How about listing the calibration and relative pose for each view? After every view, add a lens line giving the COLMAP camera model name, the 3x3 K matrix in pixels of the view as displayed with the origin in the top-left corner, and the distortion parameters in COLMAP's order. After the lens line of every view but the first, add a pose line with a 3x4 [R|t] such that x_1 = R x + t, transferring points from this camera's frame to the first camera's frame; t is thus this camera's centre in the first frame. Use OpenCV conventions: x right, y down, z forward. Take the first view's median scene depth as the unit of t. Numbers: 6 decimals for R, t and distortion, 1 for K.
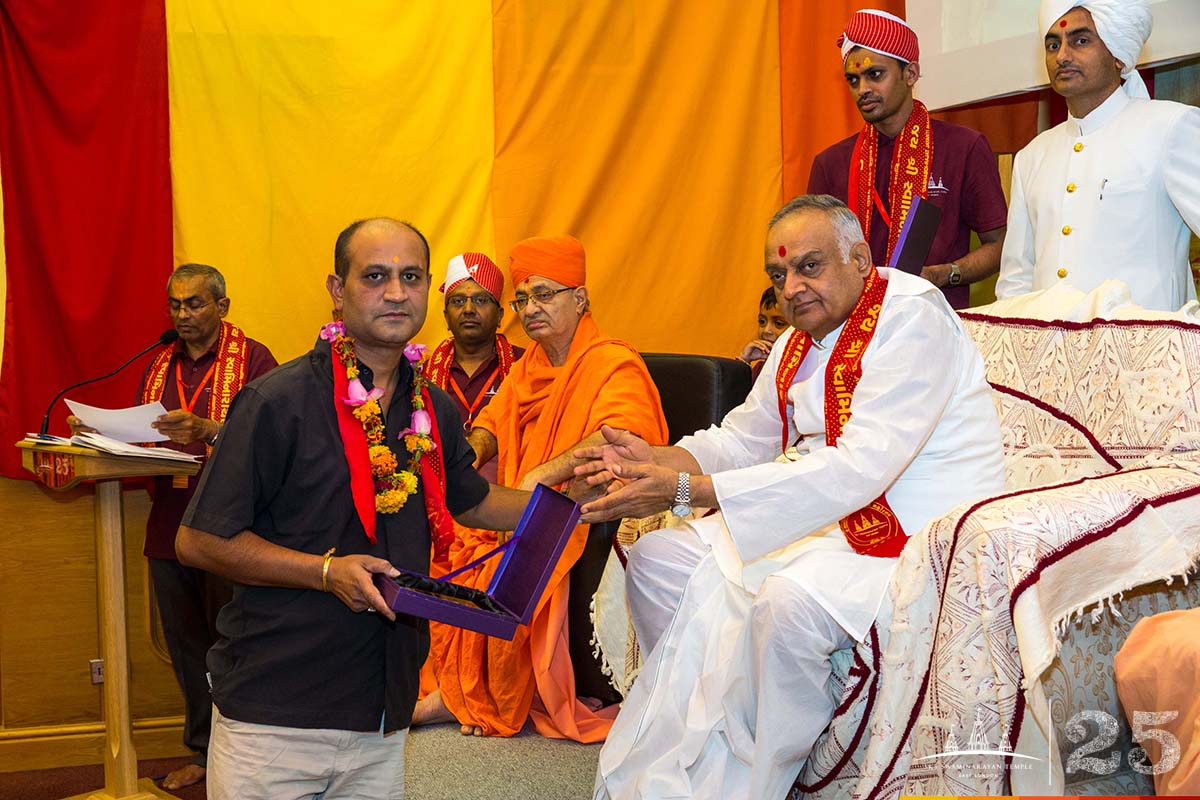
lens RADIAL K [[1507.1, 0, 599.3], [0, 1507.1, 372.2], [0, 0, 1]] dist [0.013796, 0.054337]
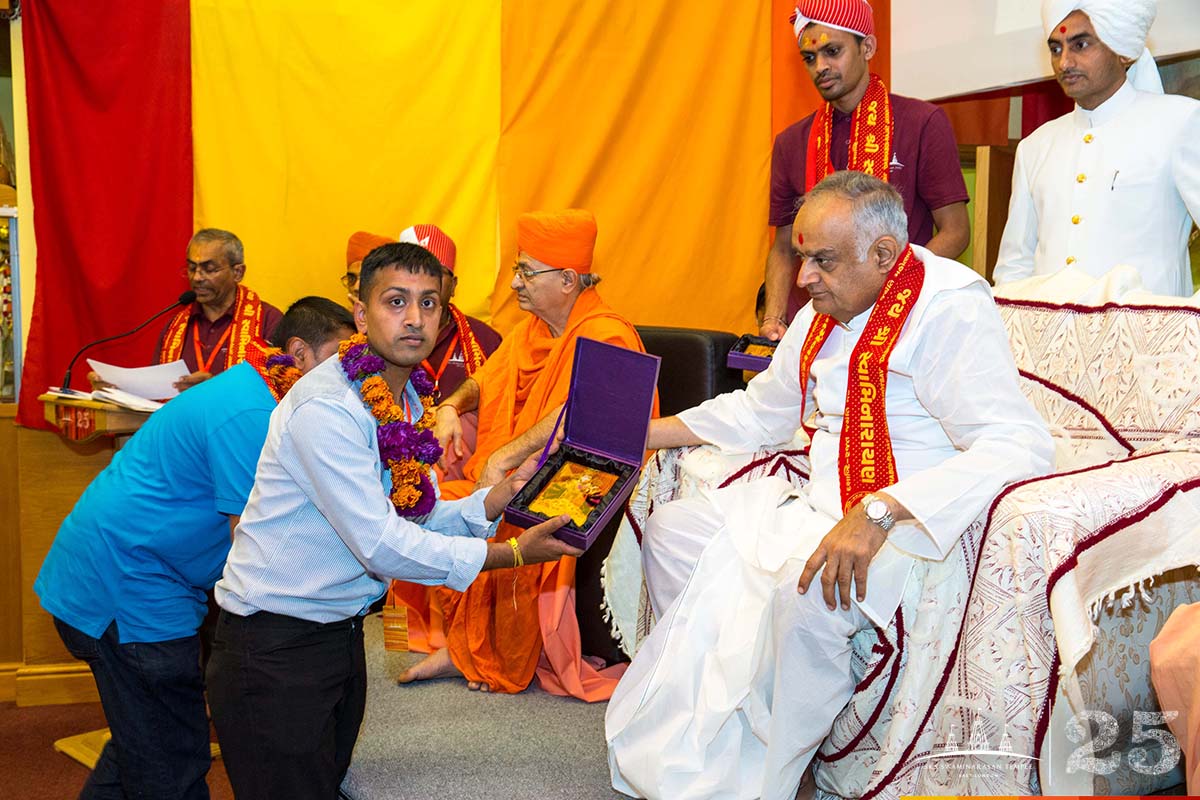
lens RADIAL K [[1360.8, 0, 600.7], [0, 1360.8, 376.6], [0, 0, 1]] dist [0.006974, 0.010881]
pose [[0.999465, 0.023508, 0.022734, -0.033927], [-0.024096, 0.999372, 0.025964, -0.001182], [-0.022109, -0.026498, 0.999404, 0.088155]]
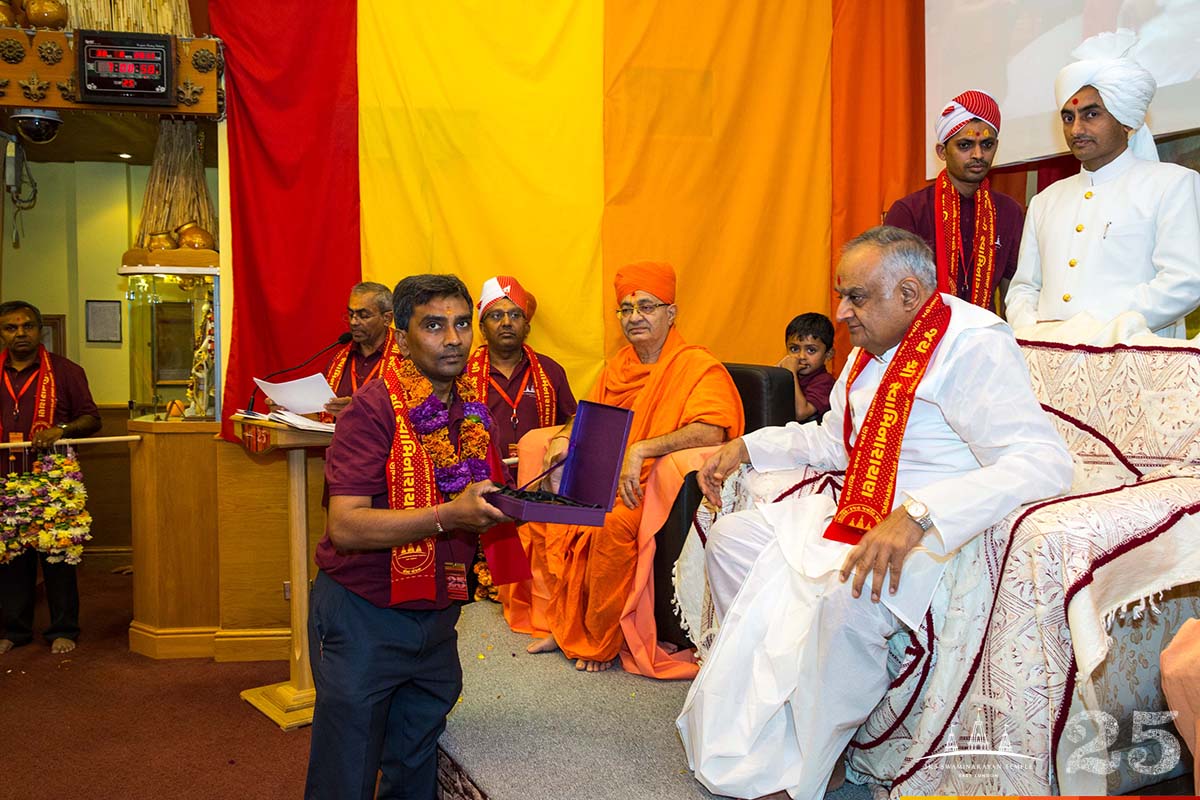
lens RADIAL K [[1084.9, 0, 595.0], [0, 1084.9, 376.5], [0, 0, 1]] dist [-0.064631, 0.073298]
pose [[0.997318, 0.030142, -0.066691, -0.016320], [-0.029896, 0.999542, 0.004687, -0.002589], [0.066801, -0.002681, 0.997763, 0.151678]]
